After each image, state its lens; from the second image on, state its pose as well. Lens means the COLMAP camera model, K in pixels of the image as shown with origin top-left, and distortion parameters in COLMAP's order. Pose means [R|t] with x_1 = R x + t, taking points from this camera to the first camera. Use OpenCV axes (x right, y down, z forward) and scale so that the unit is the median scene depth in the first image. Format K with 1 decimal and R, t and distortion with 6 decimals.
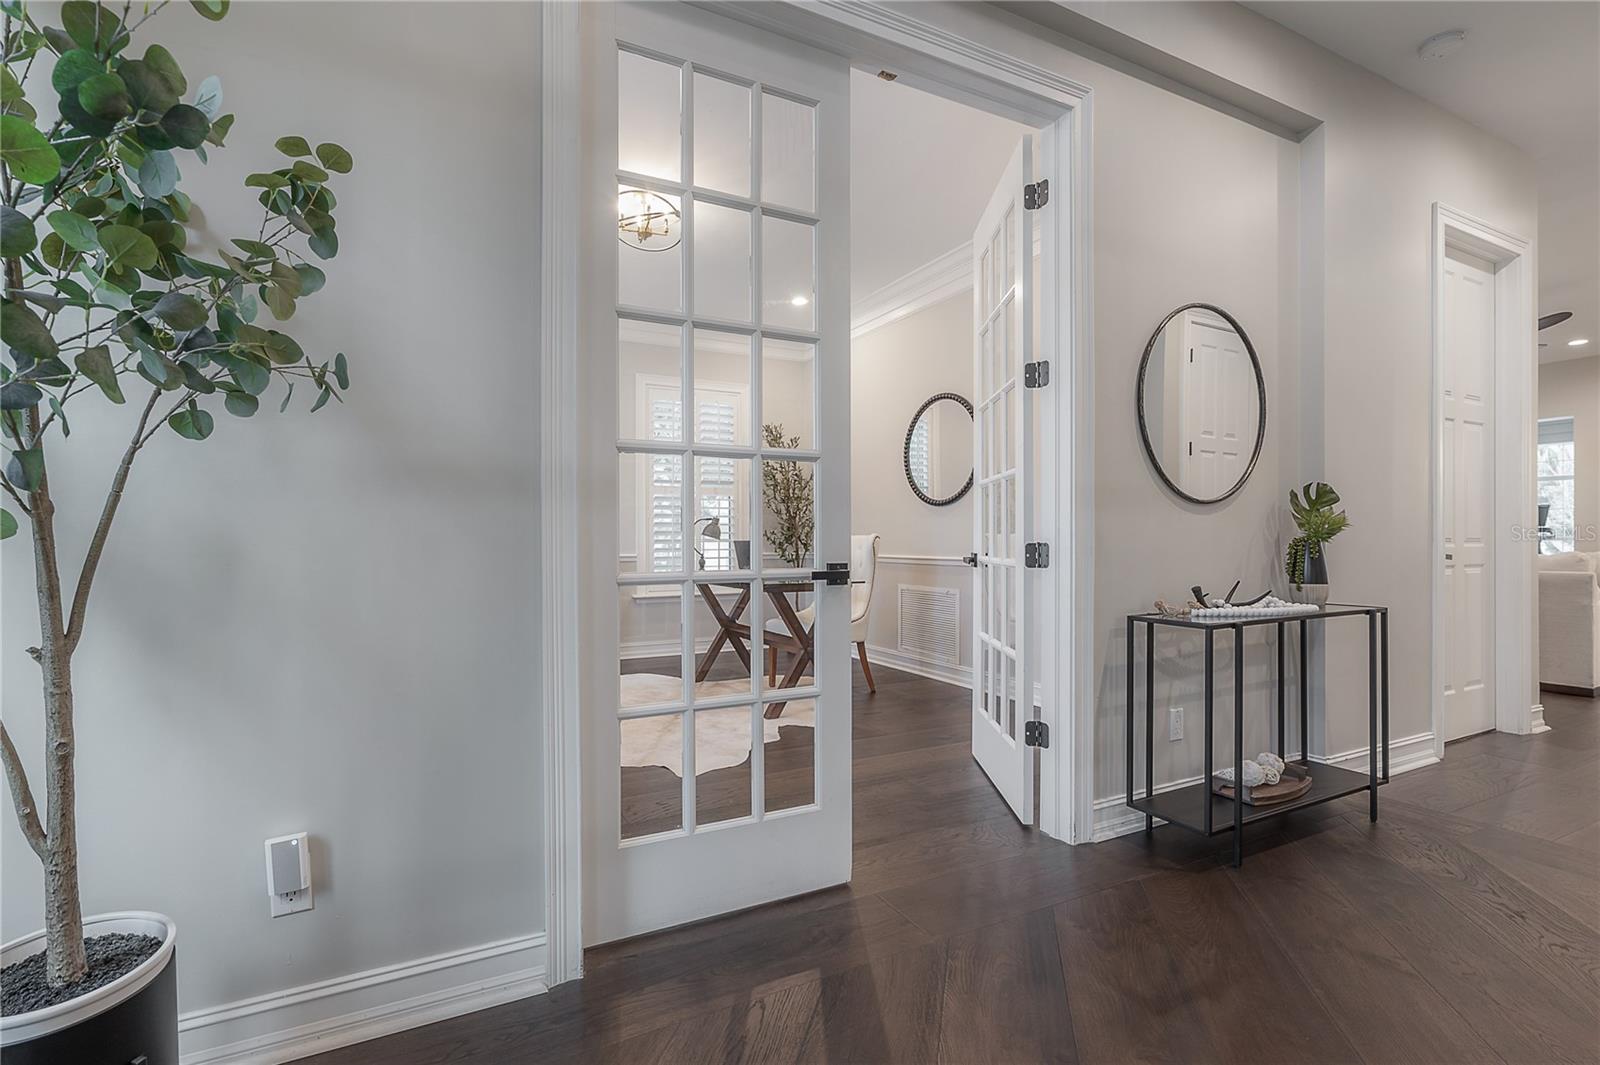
lens RADIAL K [[728.6, 0, 787.8], [0, 728.6, 532.5], [0, 0, 1]] dist [0.003332, 0.000735]
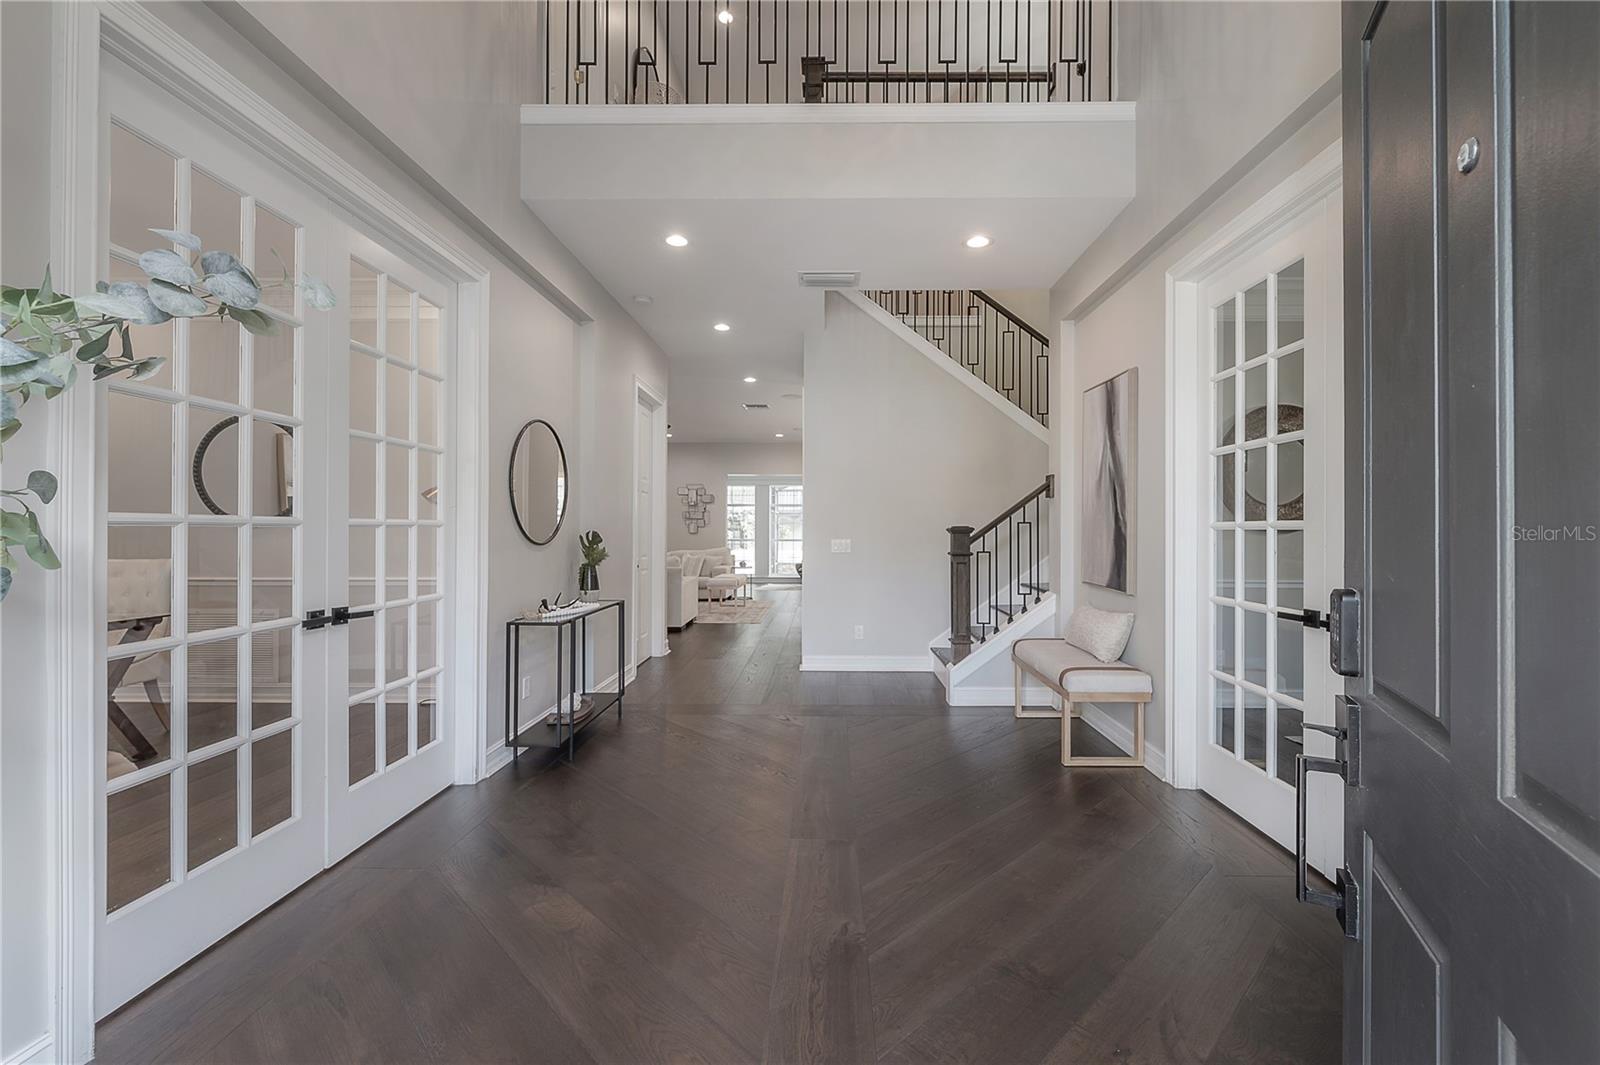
lens RADIAL K [[632.9, 0, 801.2], [0, 632.9, 527.5], [0, 0, 1]] dist [0.001858, -0.000197]
pose [[0.491845, 0.005676, 0.870664, -0.367657], [-0.004119, 0.999983, -0.004192, -0.078286], [-0.870673, -0.001525, 0.491860, -0.184891]]
